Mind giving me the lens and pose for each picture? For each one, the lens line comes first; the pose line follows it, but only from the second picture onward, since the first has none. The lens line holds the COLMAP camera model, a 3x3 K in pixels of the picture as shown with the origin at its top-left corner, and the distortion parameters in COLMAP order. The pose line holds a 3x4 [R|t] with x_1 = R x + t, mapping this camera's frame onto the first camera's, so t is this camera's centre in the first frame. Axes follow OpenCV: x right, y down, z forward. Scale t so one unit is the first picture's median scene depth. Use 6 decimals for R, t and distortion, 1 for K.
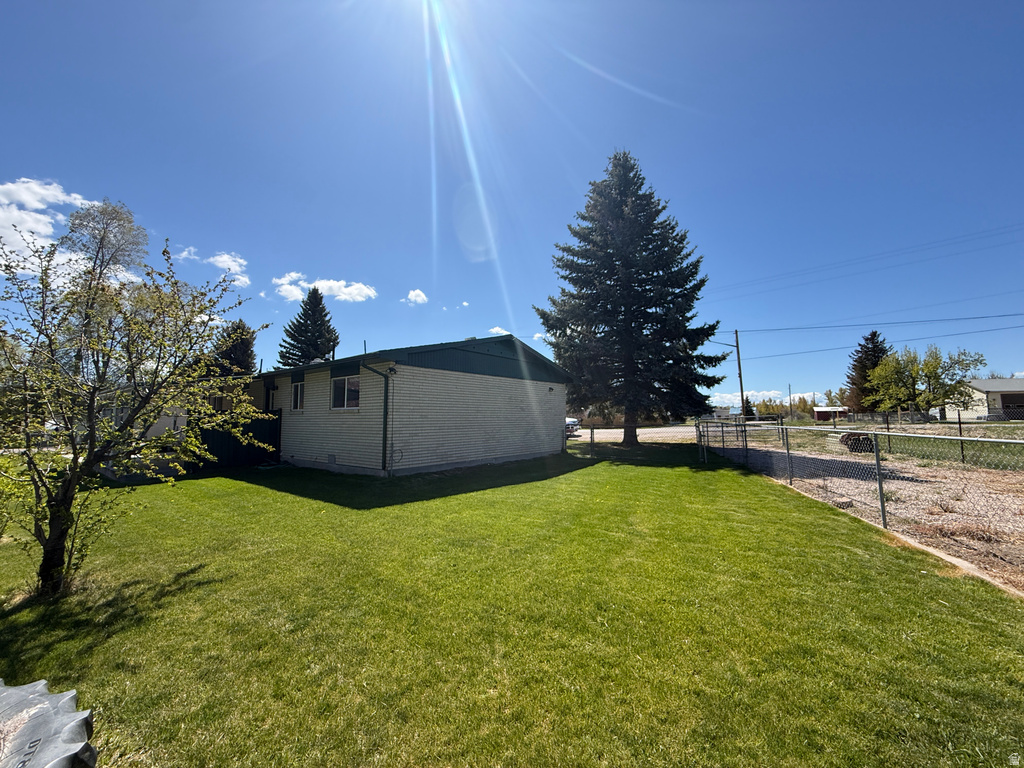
lens RADIAL K [[408.5, 0, 505.0], [0, 408.5, 382.0], [0, 0, 1]] dist [0.001209, -0.000413]
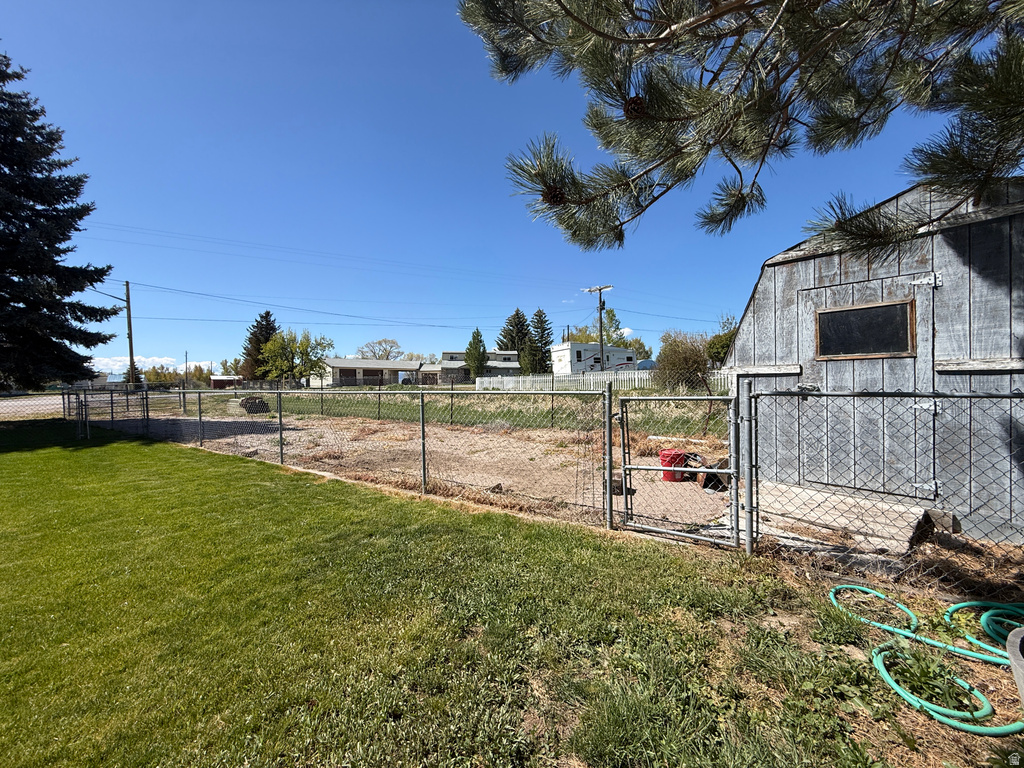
lens RADIAL K [[408.5, 0, 515.6], [0, 408.5, 384.8], [0, 0, 1]] dist [0.001209, -0.000413]
pose [[0.274730, -0.002418, 0.961518, -0.037139], [-0.076327, 0.996786, 0.024315, 0.005056], [-0.958487, -0.080070, 0.273662, -0.016039]]
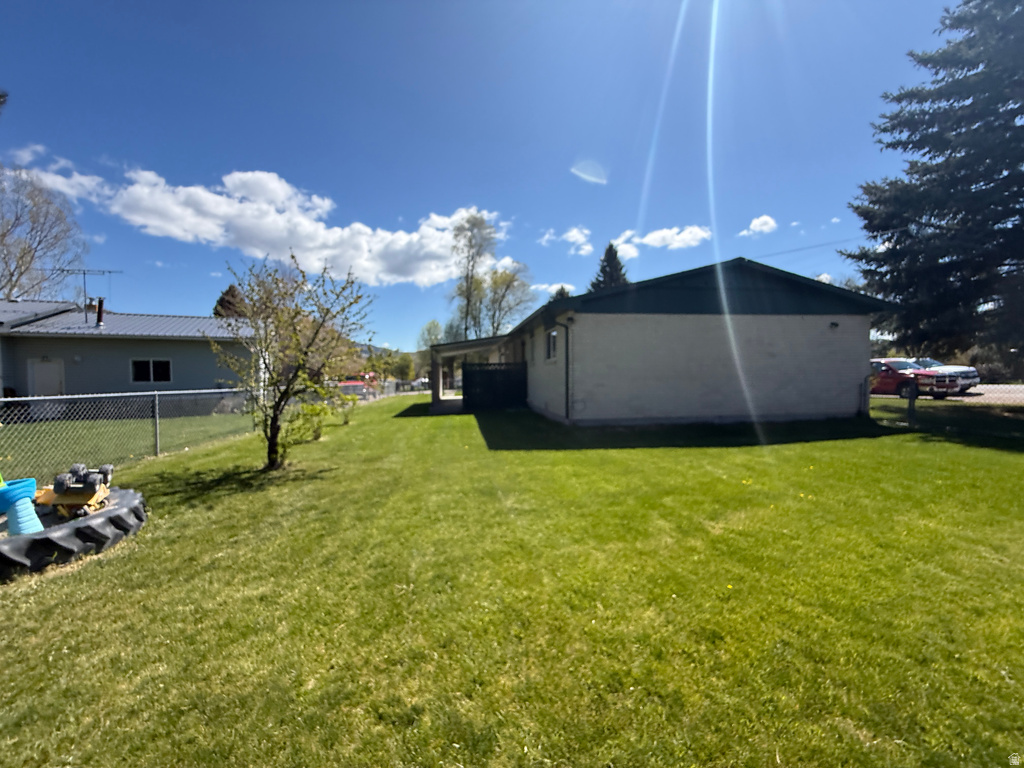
lens RADIAL K [[408.5, 0, 509.1], [0, 408.5, 383.1], [0, 0, 1]] dist [0.001209, -0.000413]
pose [[0.719998, 0.015029, -0.693814, 0.192126], [0.069351, 0.993203, 0.093483, 0.012826], [0.690502, -0.115424, 0.714061, 0.107169]]
